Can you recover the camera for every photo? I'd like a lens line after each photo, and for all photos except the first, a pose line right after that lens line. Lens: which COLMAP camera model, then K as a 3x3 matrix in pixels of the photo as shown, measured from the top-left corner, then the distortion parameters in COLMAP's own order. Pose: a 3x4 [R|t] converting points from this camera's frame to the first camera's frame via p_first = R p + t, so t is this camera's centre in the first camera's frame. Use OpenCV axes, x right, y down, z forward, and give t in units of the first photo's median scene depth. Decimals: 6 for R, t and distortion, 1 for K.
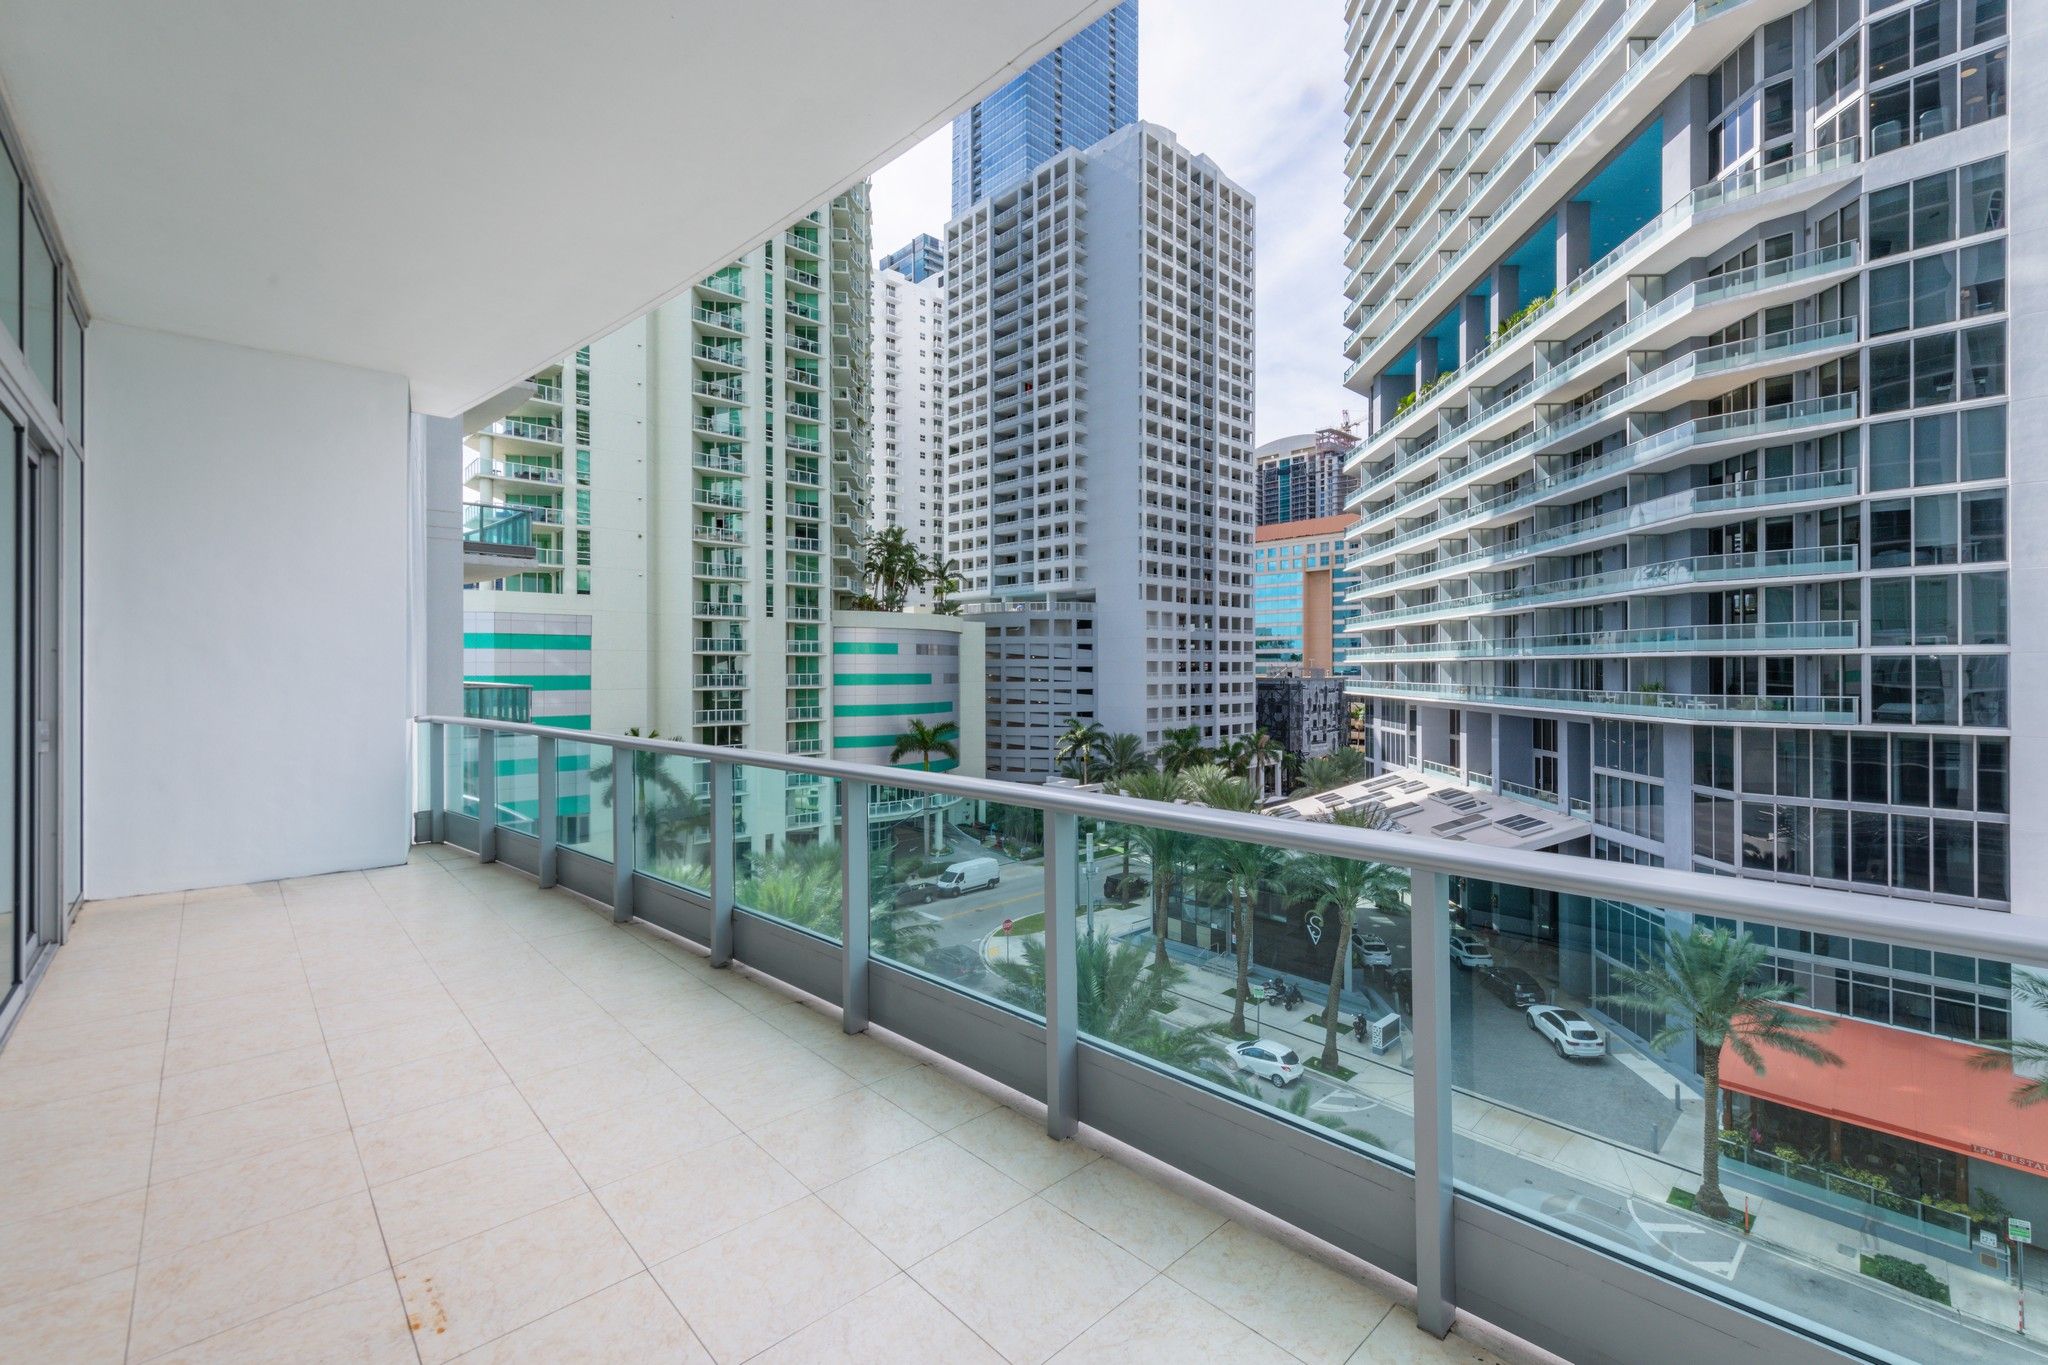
lens RADIAL K [[852.5, 0, 1037.2], [0, 852.5, 659.1], [0, 0, 1]] dist [-0.000217, -0.001216]
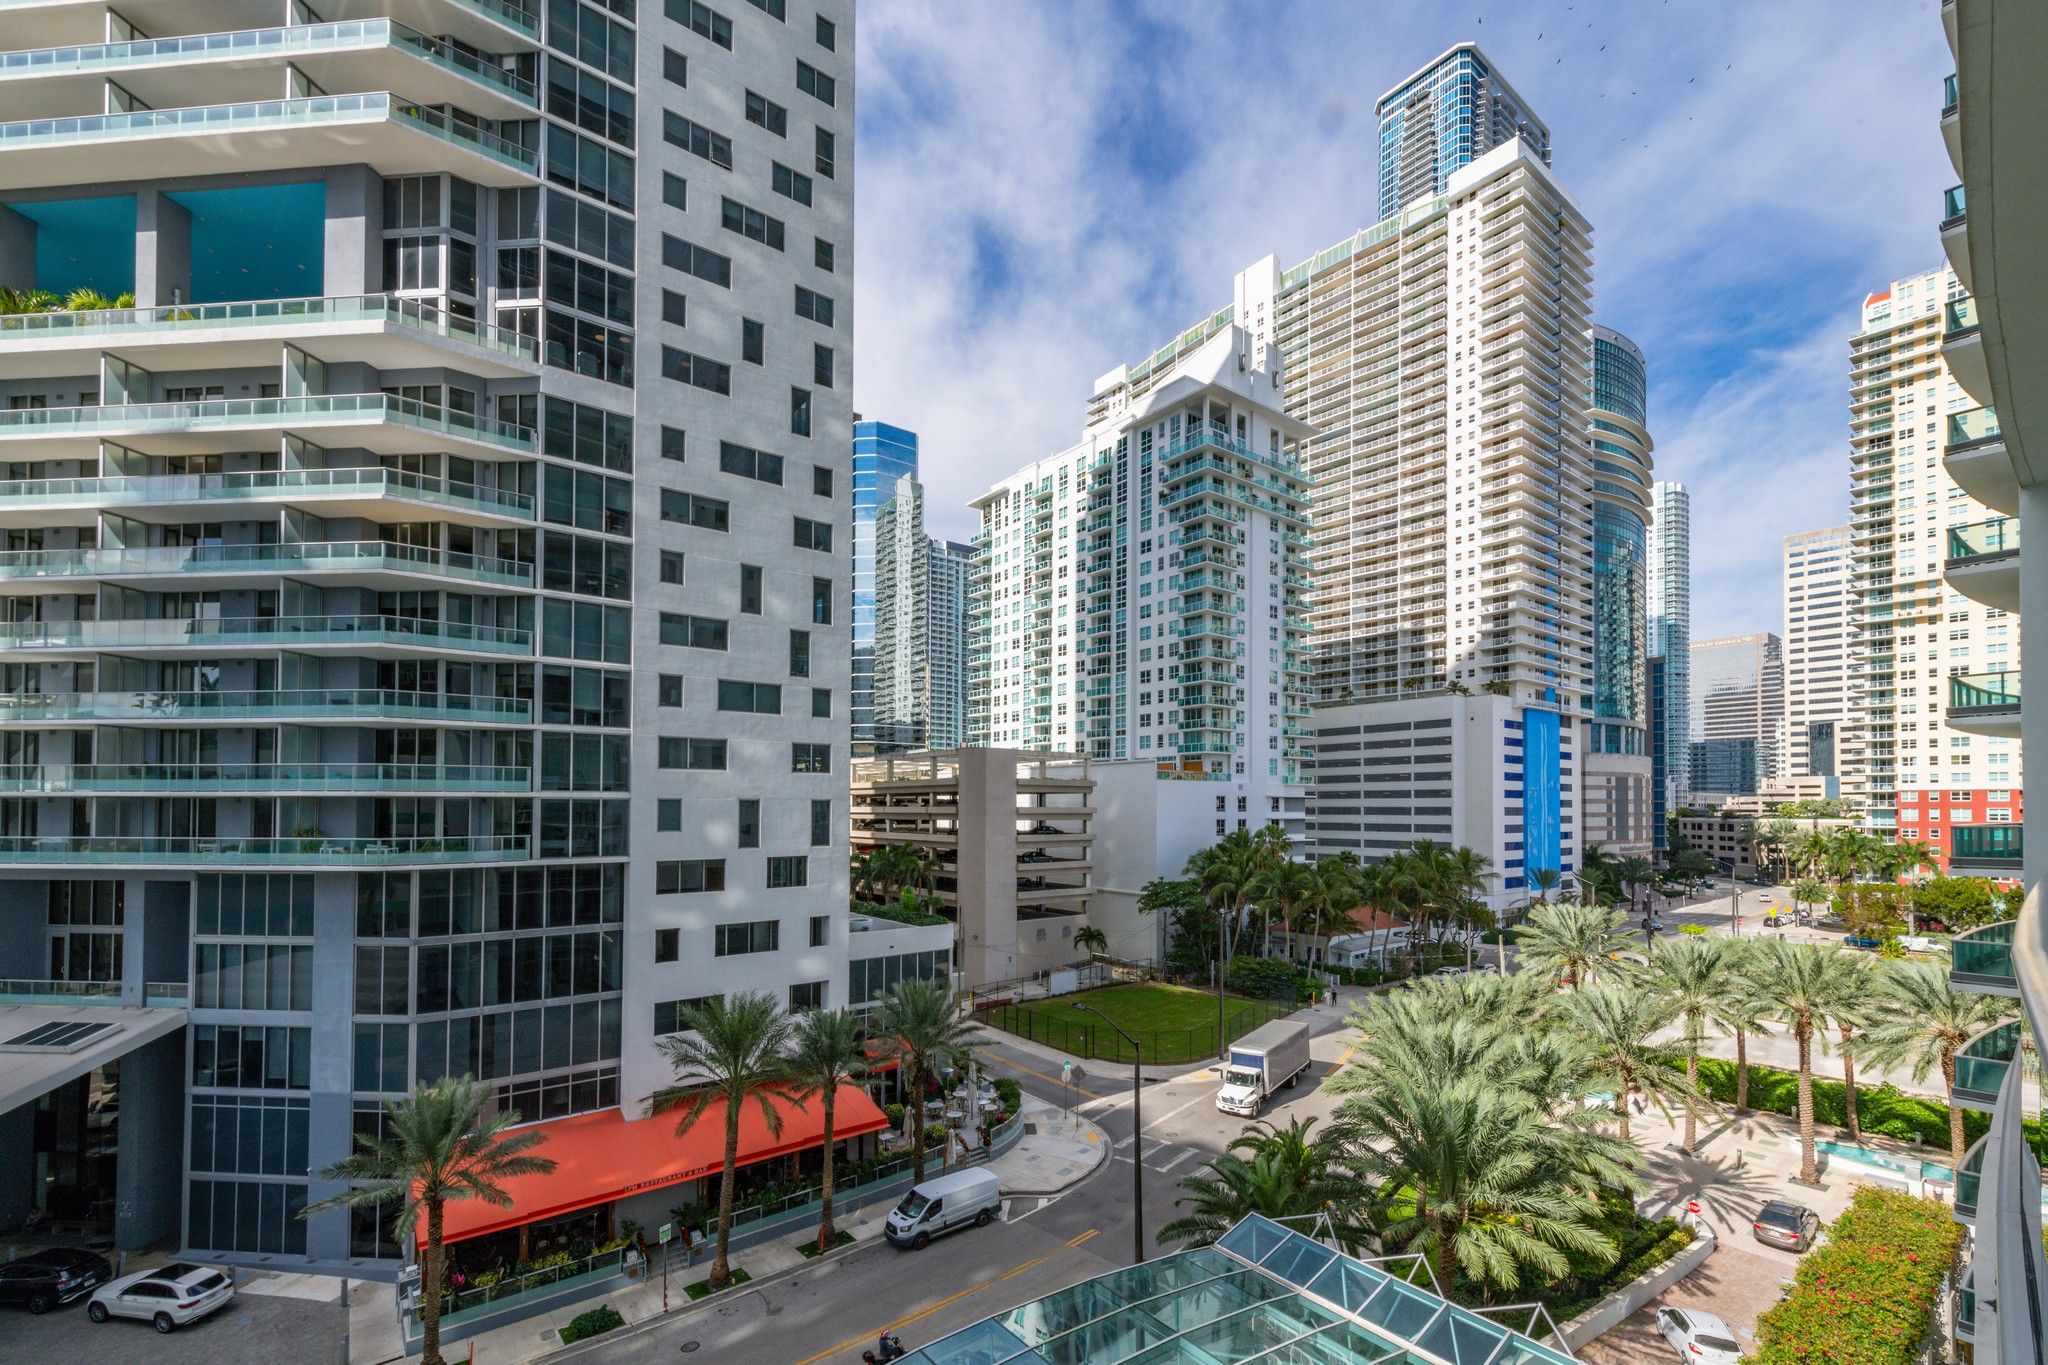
lens RADIAL K [[891.0, 0, 1037.0], [0, 891.0, 786.7], [0, 0, 1]] dist [0.012808, -0.002634]
pose [[0.076049, 0.025248, 0.996784, -0.135492], [-0.011673, 0.999633, -0.024430, 0.001065], [-0.997036, -0.009777, 0.076316, 0.205584]]
